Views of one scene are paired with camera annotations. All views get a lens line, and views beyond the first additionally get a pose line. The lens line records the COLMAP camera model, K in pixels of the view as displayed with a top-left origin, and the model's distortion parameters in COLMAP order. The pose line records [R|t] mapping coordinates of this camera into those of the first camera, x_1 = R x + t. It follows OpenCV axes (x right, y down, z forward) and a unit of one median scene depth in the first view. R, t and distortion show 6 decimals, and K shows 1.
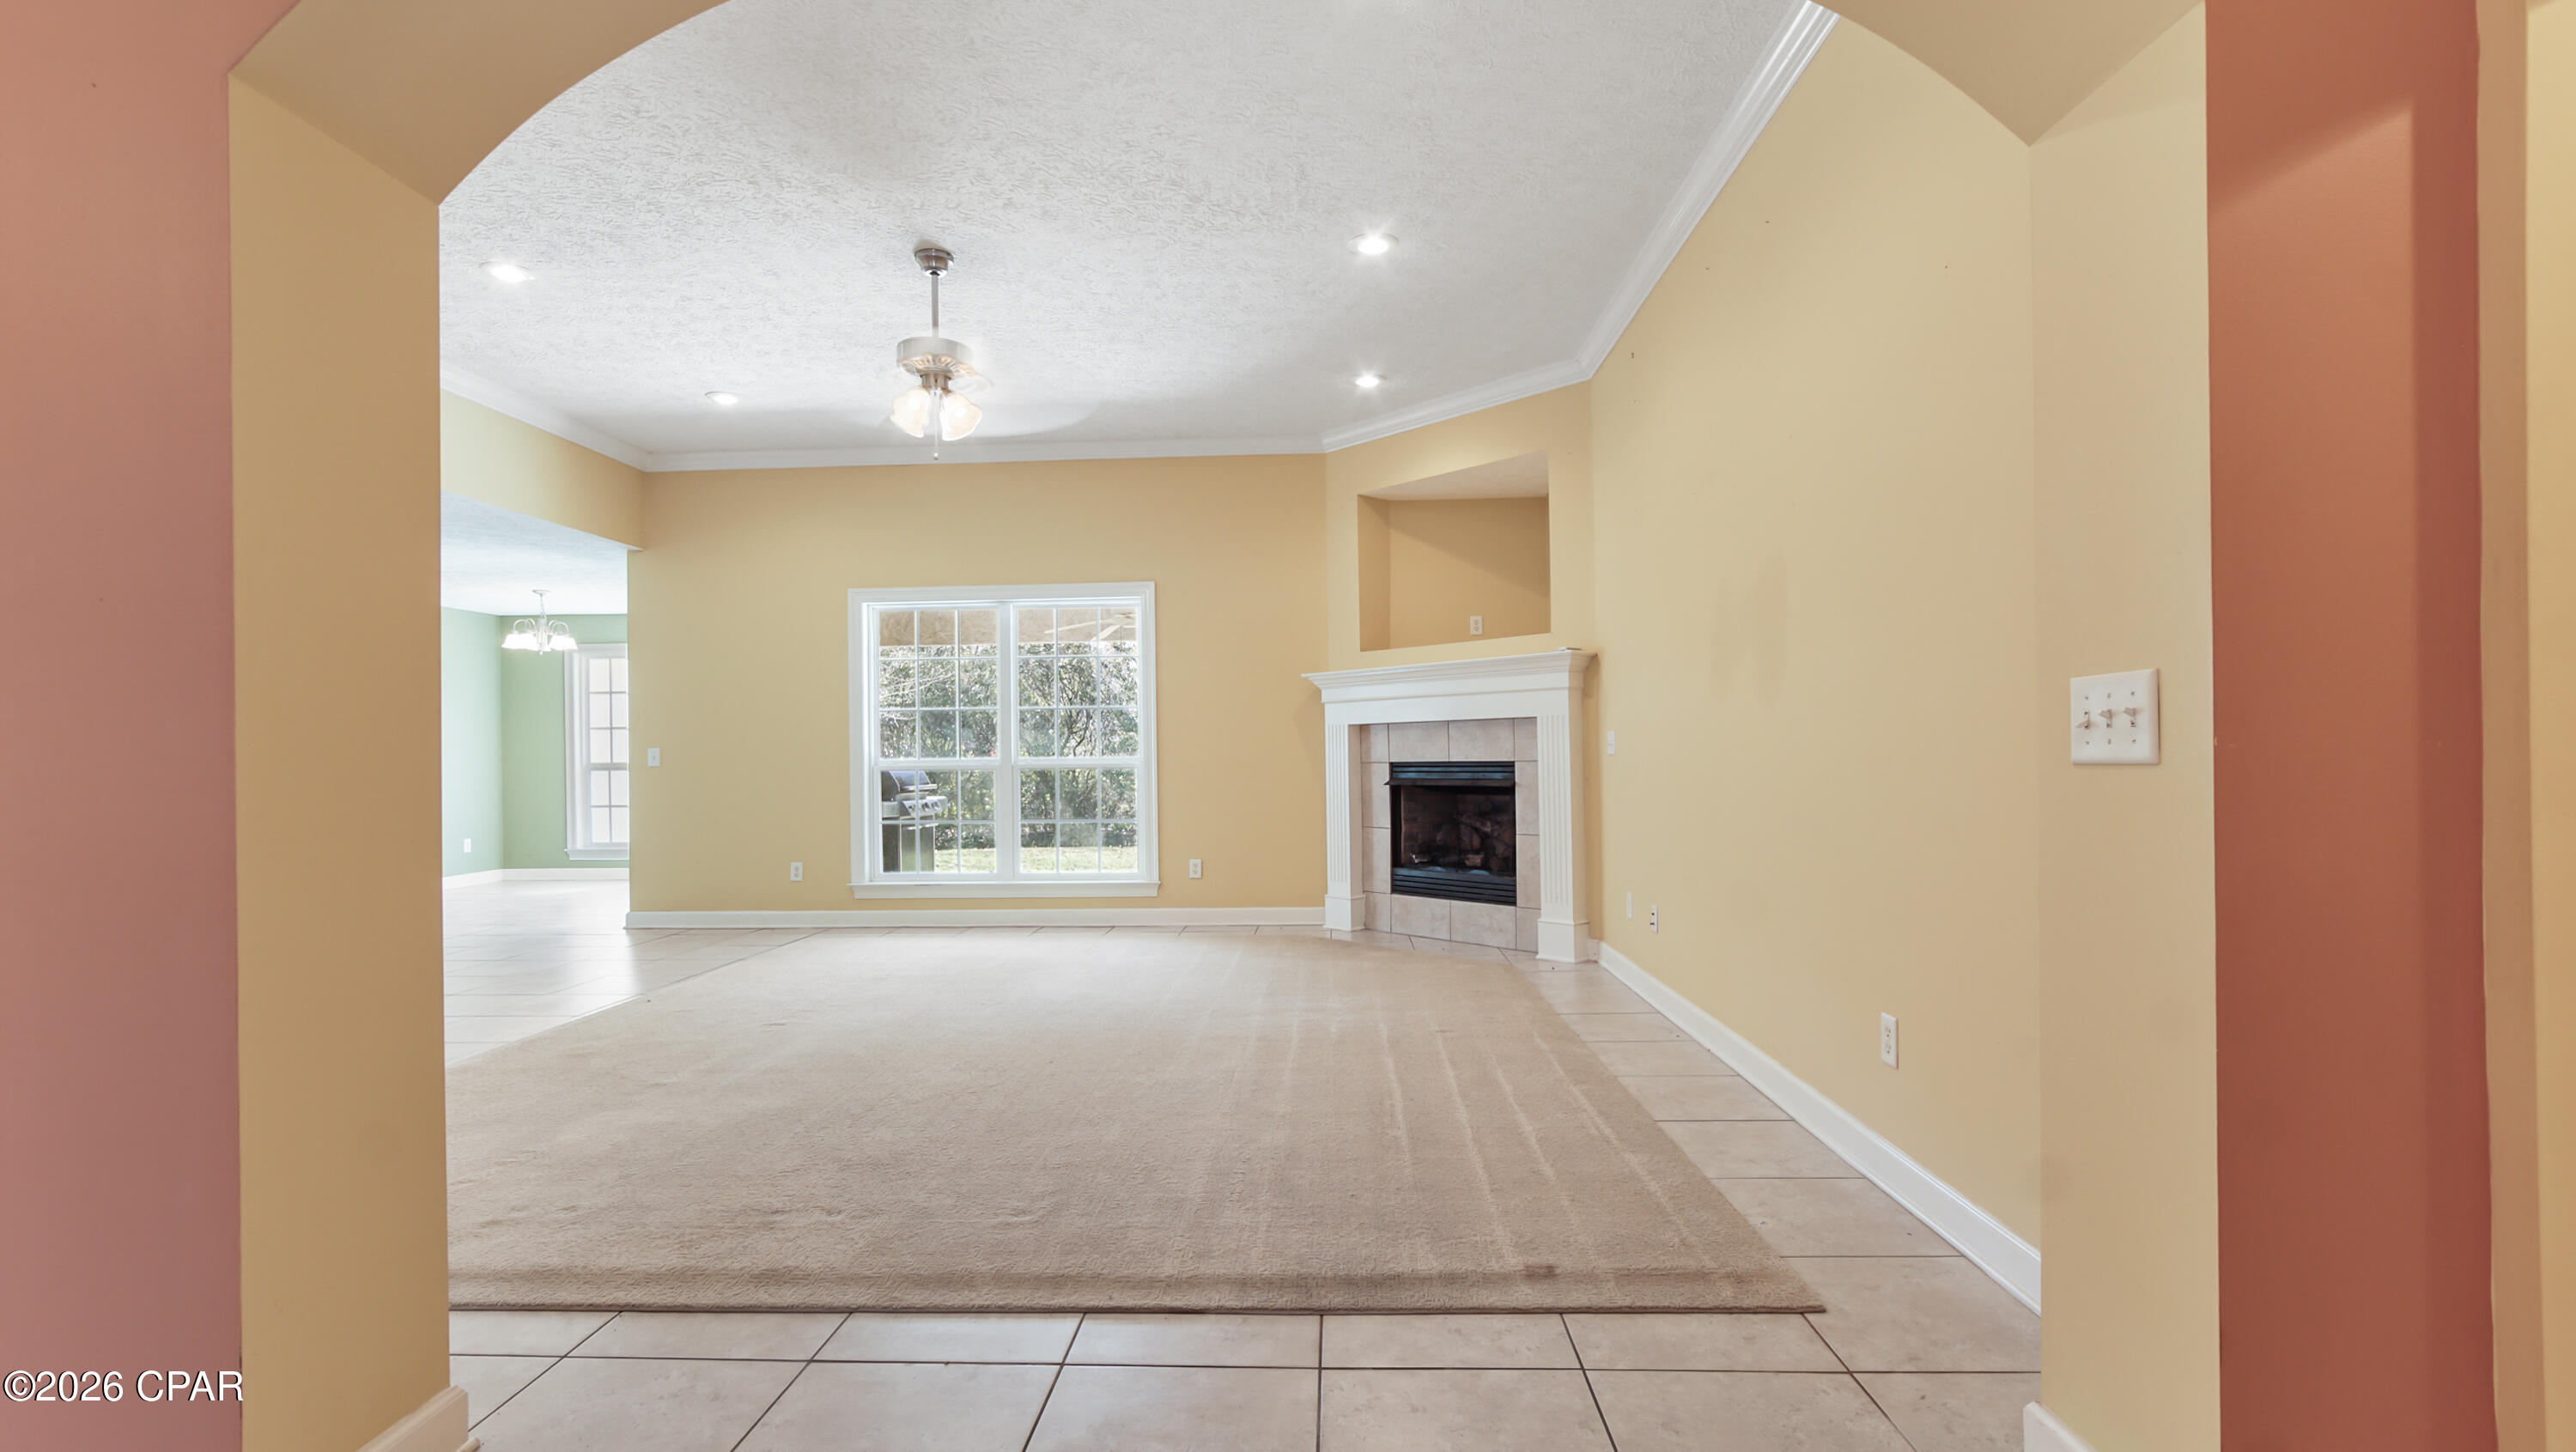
lens RADIAL K [[1162.1, 0, 1285.9], [0, 1162.1, 749.6], [0, 0, 1]] dist [-0.014113, 0.007580]
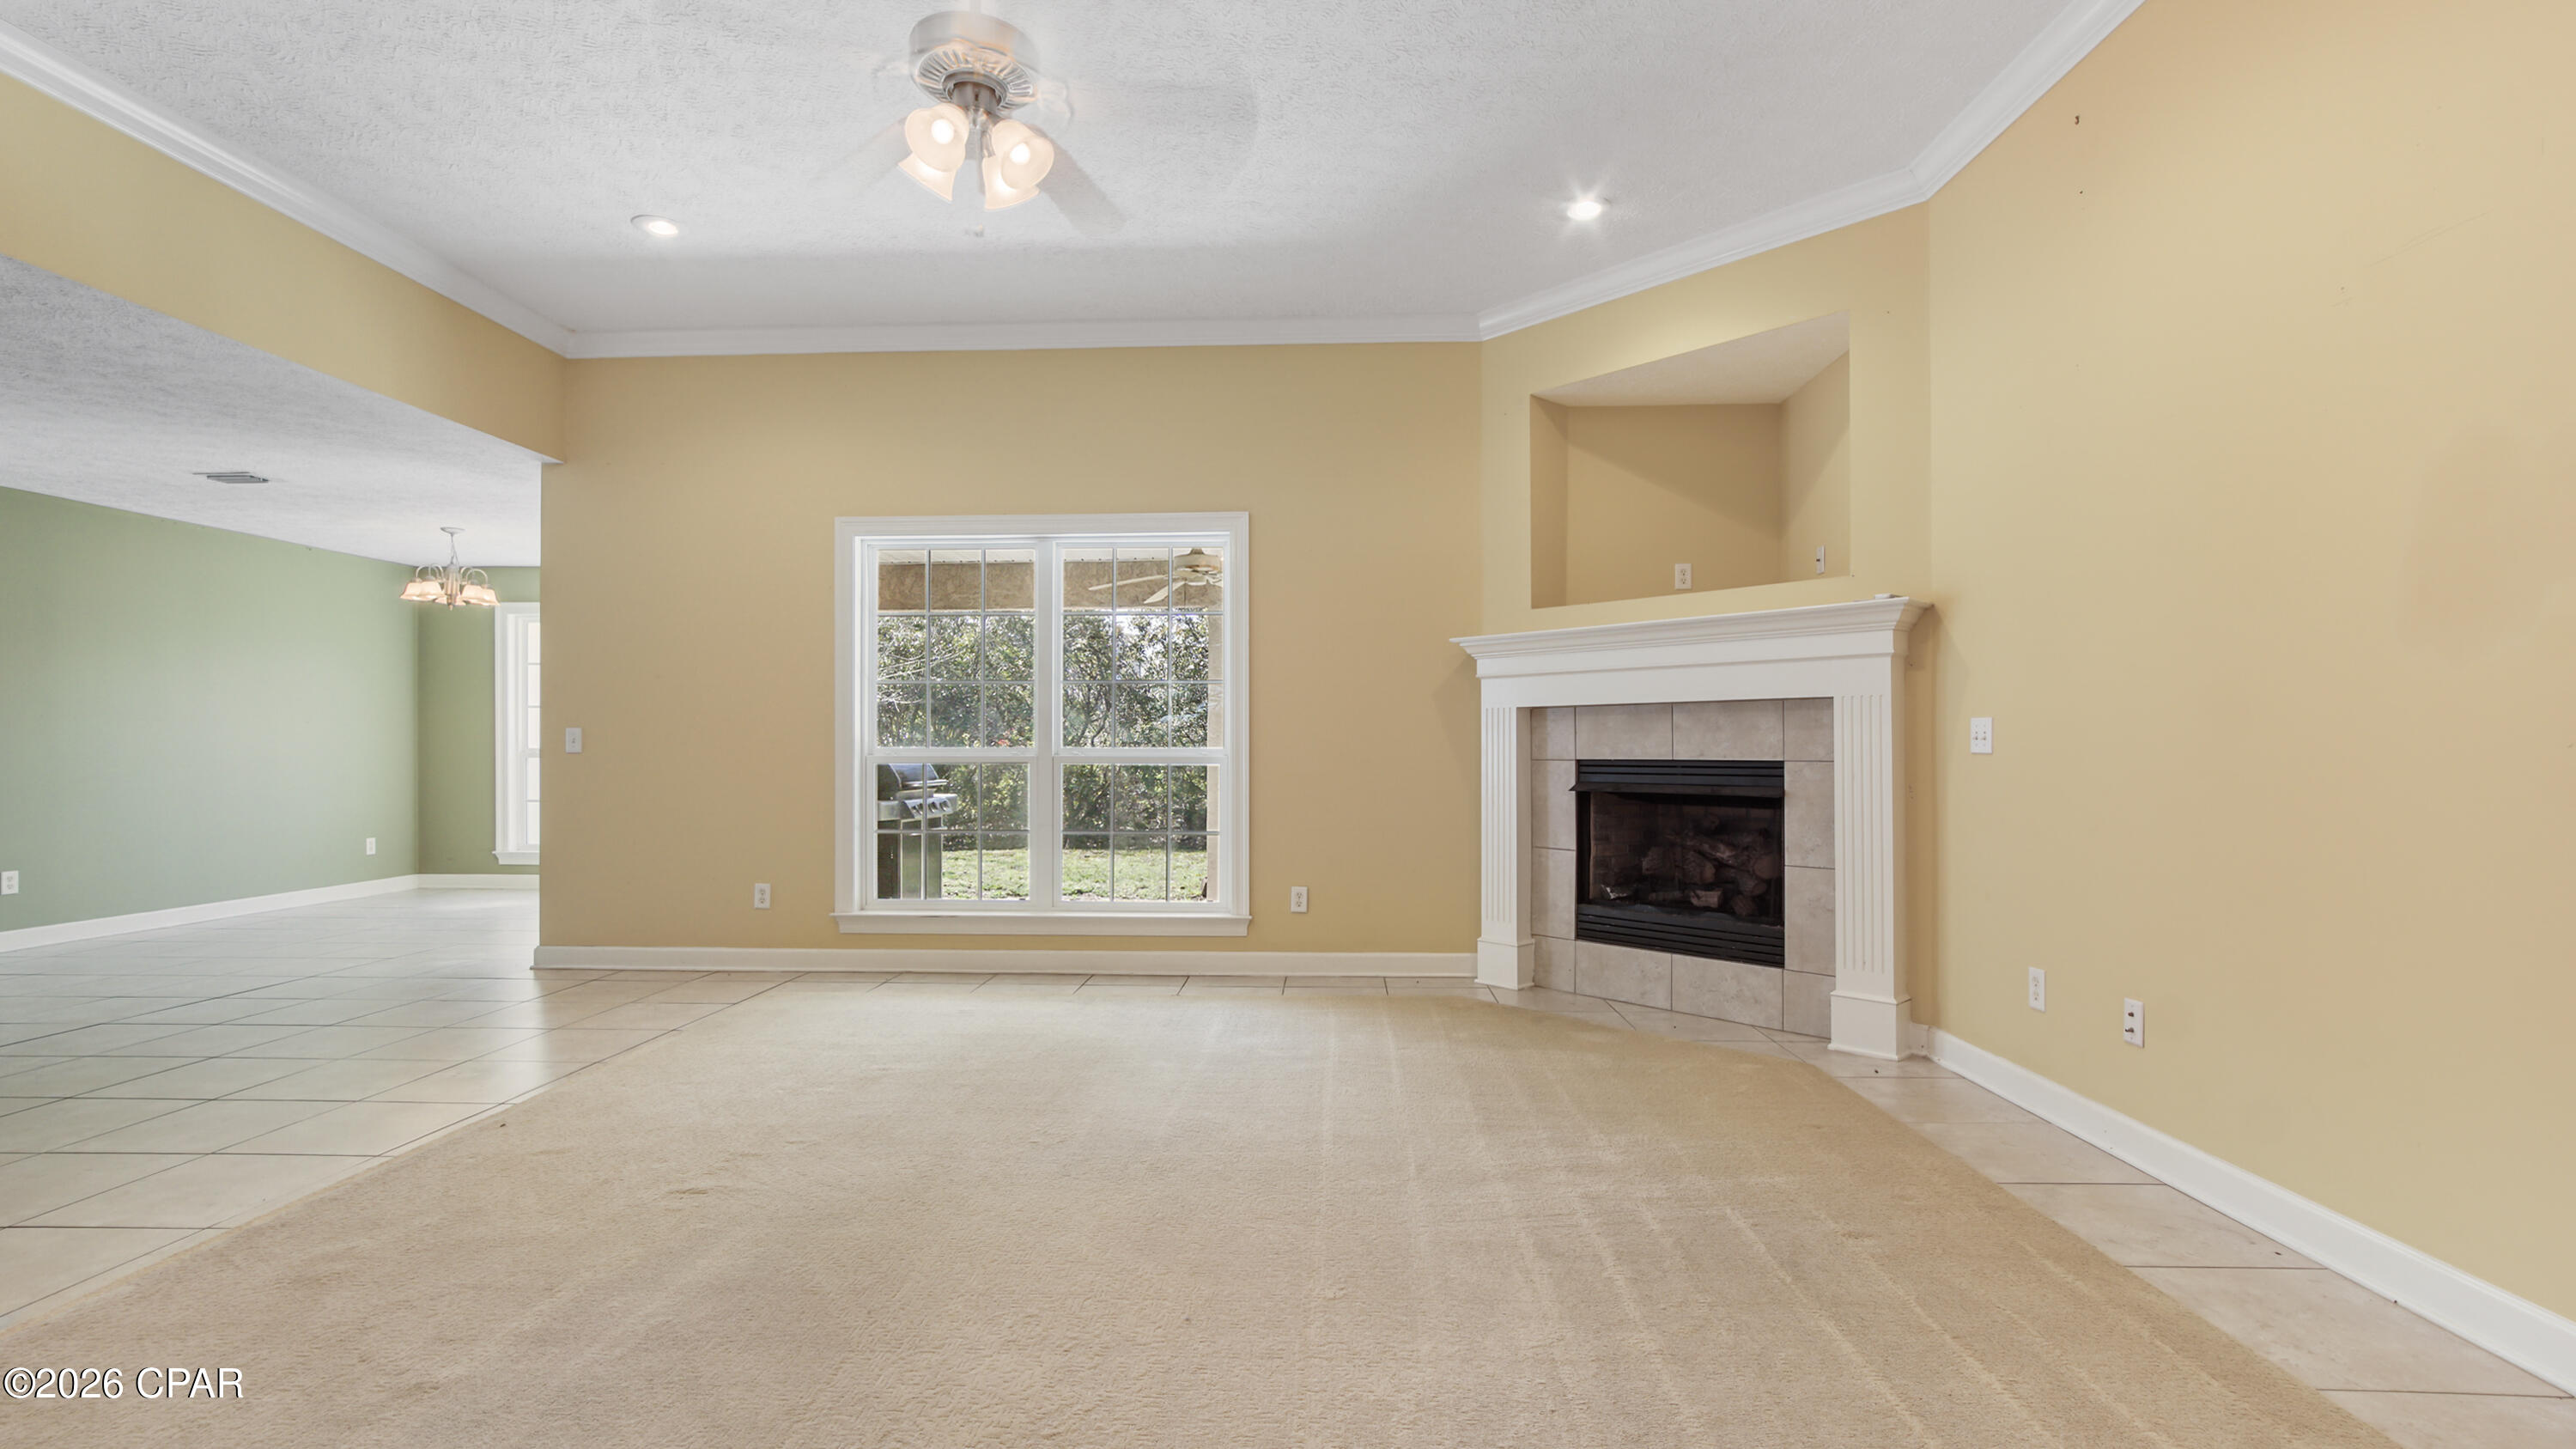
lens RADIAL K [[1162.3, 0, 1285.9], [0, 1162.3, 748.1], [0, 0, 1]] dist [-0.014113, 0.007580]
pose [[0.999917, 0.012812, 0.001339, -0.093634], [-0.012818, 0.999908, 0.004400, 0.002730], [-0.001283, -0.004417, 0.999989, 0.272572]]
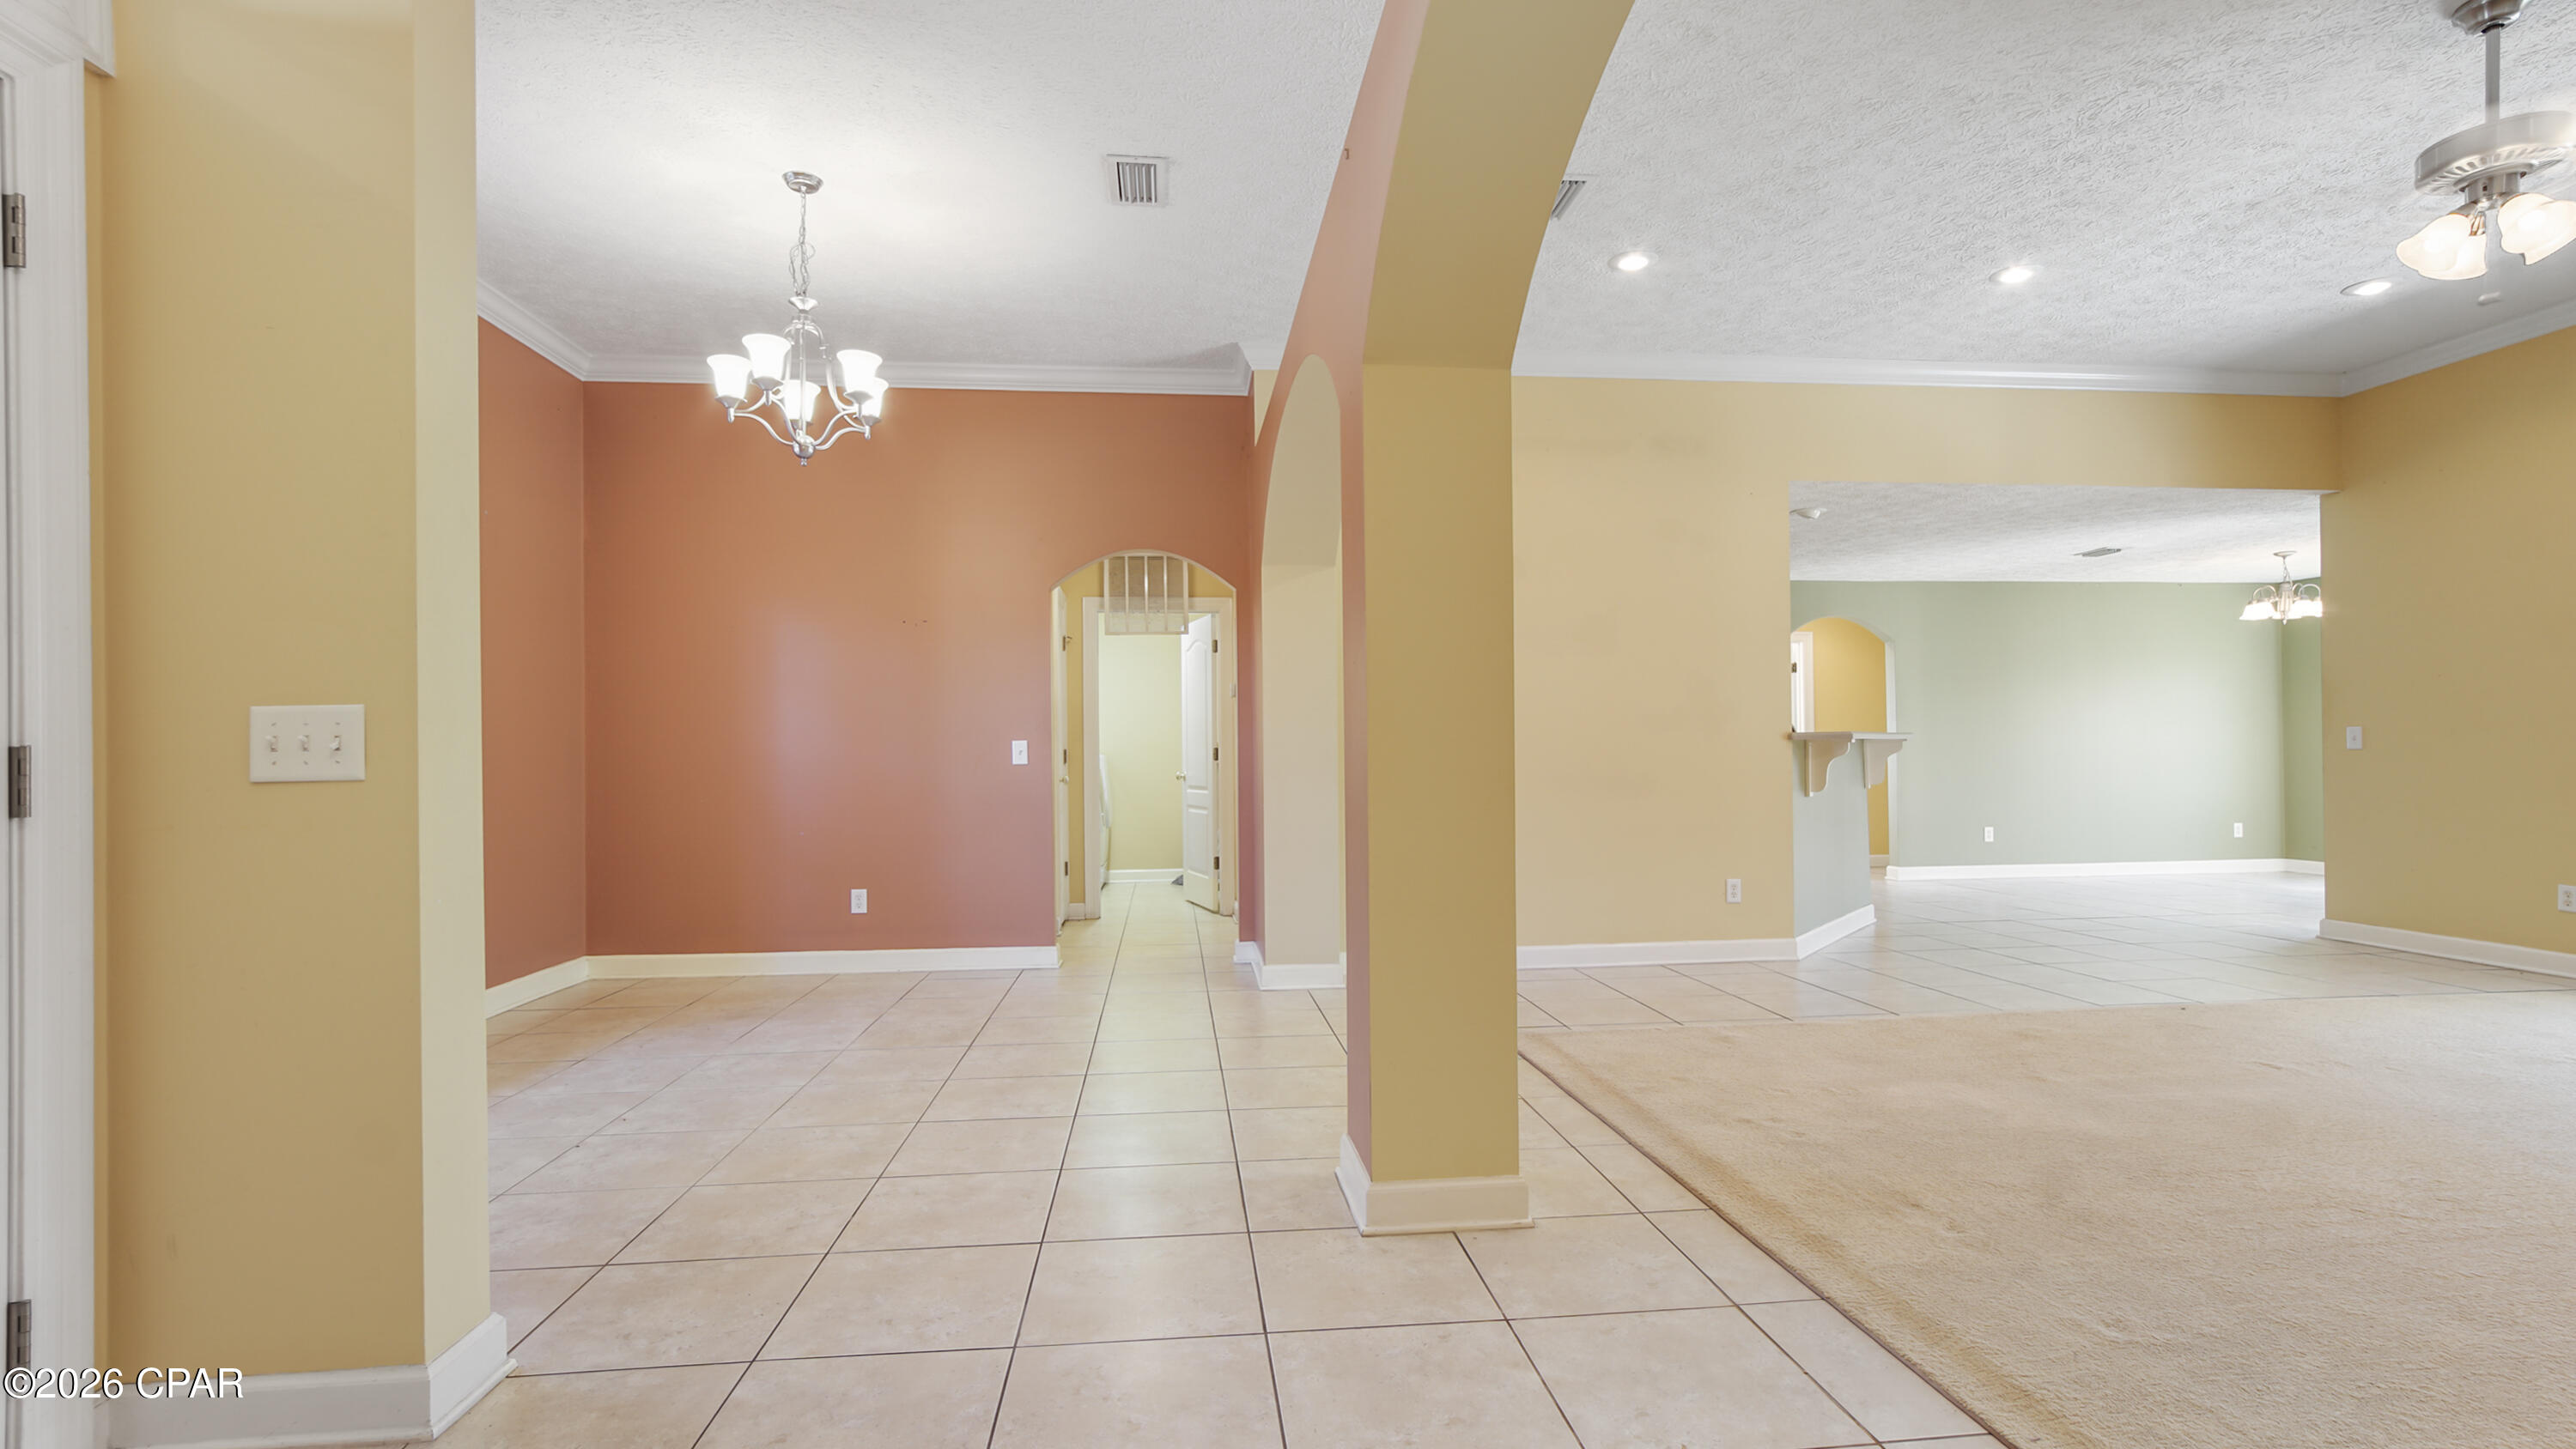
lens RADIAL K [[1162.0, 0, 1285.9], [0, 1162.0, 748.1], [0, 0, 1]] dist [-0.014113, 0.007580]
pose [[0.145838, 0.006397, -0.989288, 0.176772], [0.011105, 0.999906, 0.008103, -0.001526], [0.989246, -0.012168, 0.145753, 0.129154]]
